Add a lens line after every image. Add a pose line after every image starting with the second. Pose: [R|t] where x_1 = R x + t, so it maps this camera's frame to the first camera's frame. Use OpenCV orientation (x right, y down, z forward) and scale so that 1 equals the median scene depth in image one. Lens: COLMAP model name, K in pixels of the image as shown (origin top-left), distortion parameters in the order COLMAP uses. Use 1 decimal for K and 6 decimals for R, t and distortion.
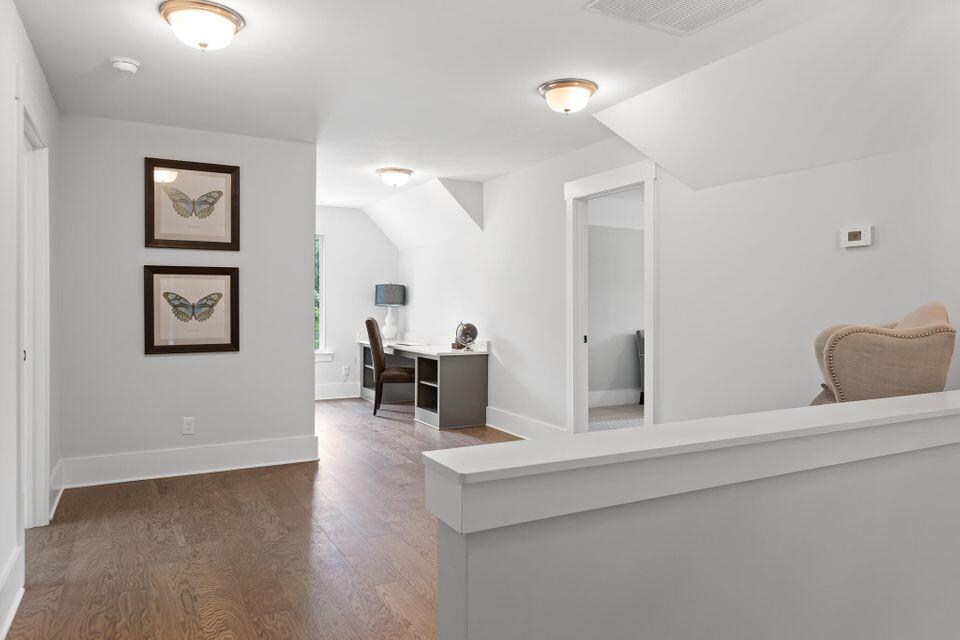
lens RADIAL K [[639.8, 0, 480.0], [0, 639.8, 320.0], [0, 0, 1]] dist [0.000899, 0.000348]
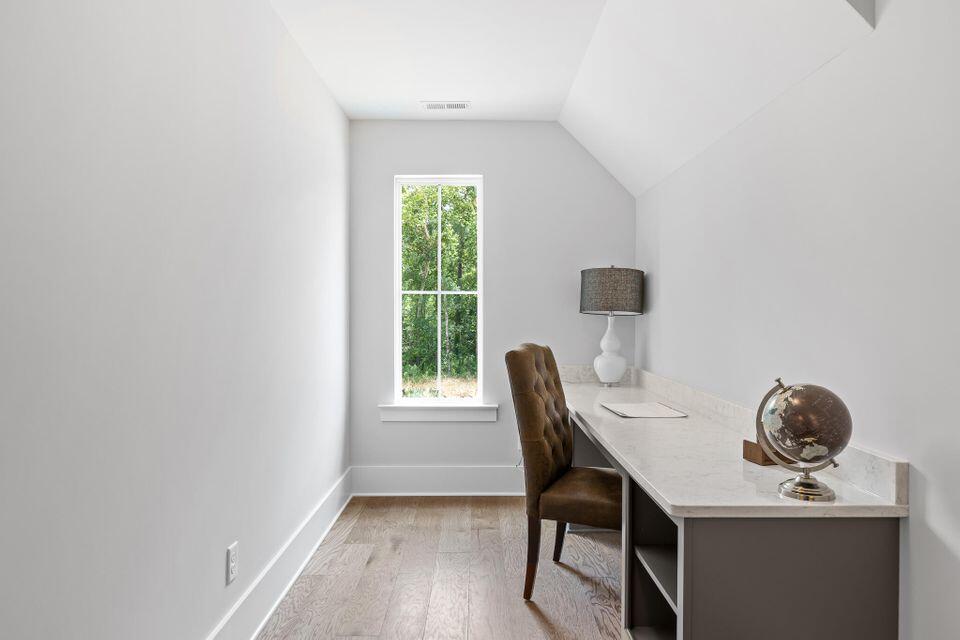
lens RADIAL K [[622.2, 0, 480.0], [0, 622.2, 320.0], [0, 0, 1]] dist [-0.001608, -0.001372]
pose [[0.889862, 0.006437, -0.456185, -0.017067], [-0.011231, 0.999907, -0.007799, -0.013044], [0.456092, 0.012064, 0.889851, 0.550169]]
